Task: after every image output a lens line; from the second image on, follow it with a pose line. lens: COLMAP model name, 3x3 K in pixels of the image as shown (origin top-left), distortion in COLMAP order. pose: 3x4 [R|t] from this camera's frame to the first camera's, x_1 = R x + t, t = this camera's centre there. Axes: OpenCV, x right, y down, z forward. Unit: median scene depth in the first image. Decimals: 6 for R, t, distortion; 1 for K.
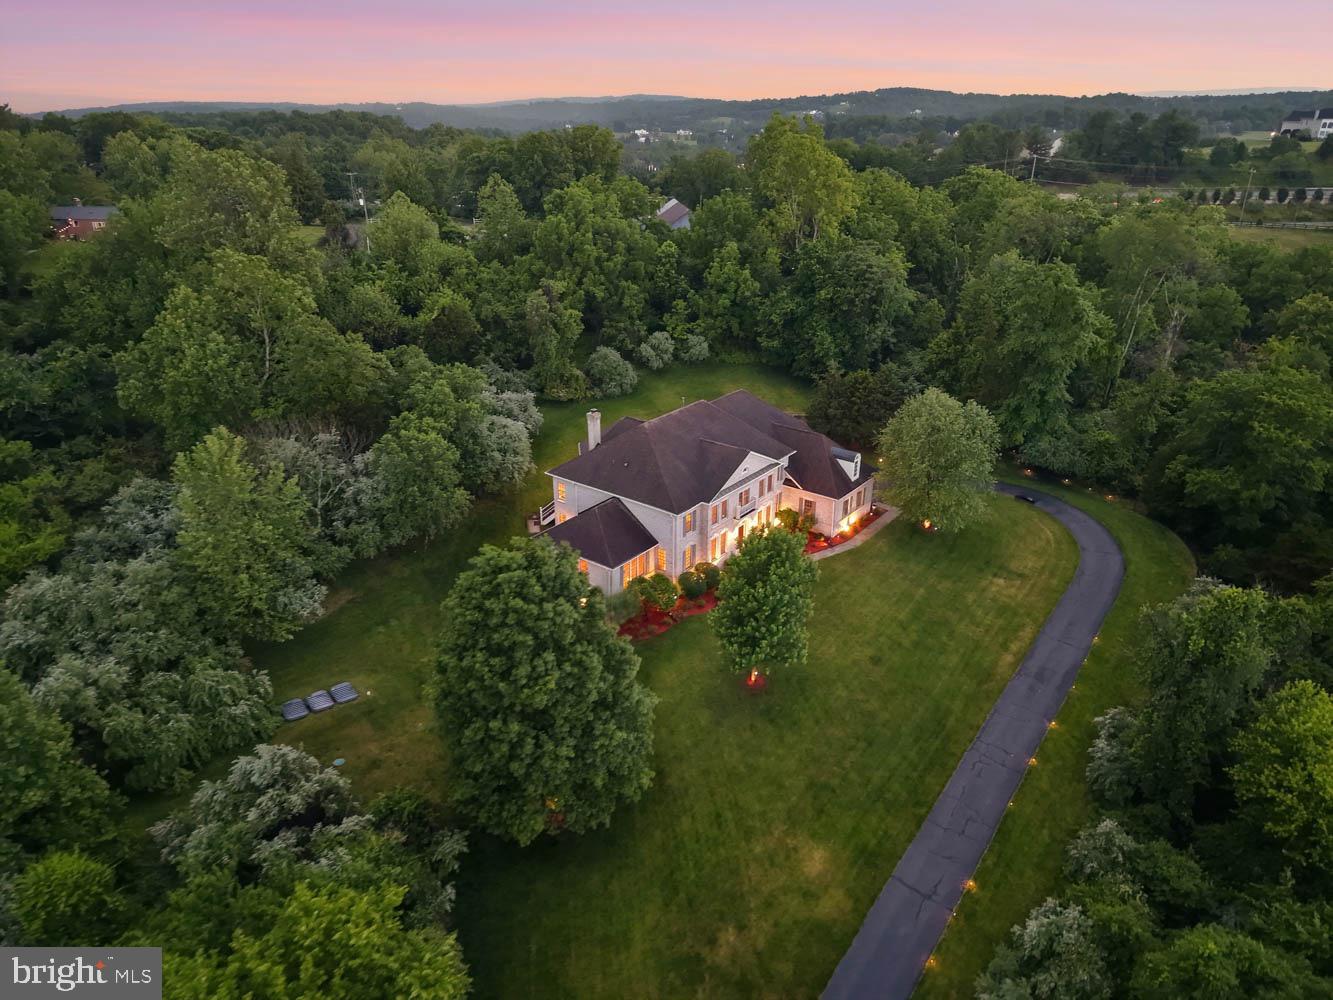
lens RADIAL K [[896.9, 0, 666.5], [0, 896.9, 500.0], [0, 0, 1]] dist [0.032976, -0.034580]
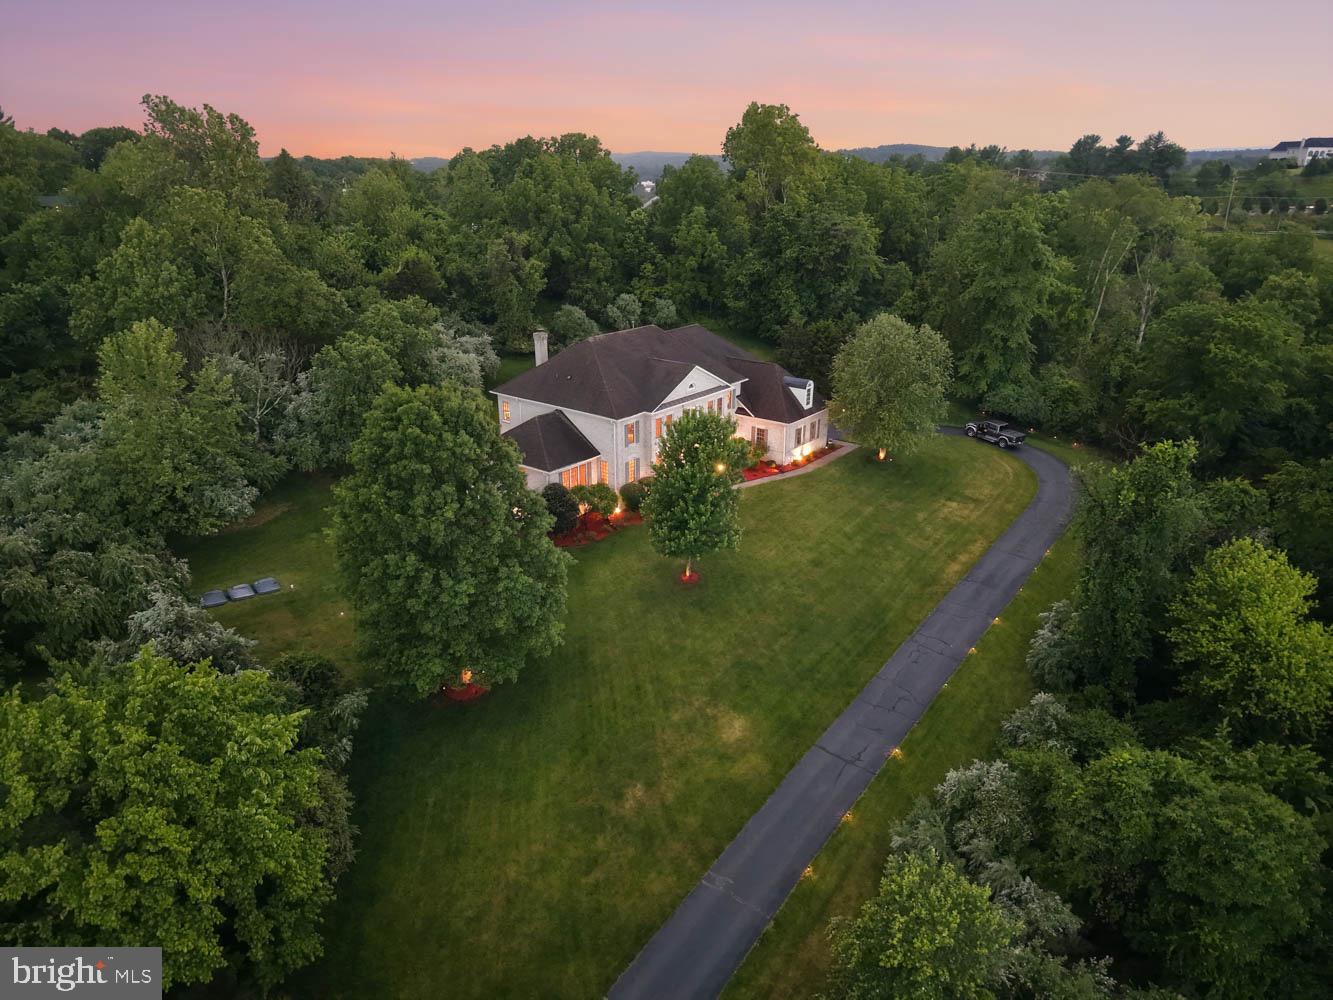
lens RADIAL K [[896.9, 0, 666.5], [0, 896.9, 500.0], [0, 0, 1]] dist [0.032976, -0.034580]
pose [[0.999960, 0.003664, -0.008200, 0.073041], [-0.004118, 0.998419, -0.056050, 0.155791], [0.007981, 0.056081, 0.998394, 0.022748]]
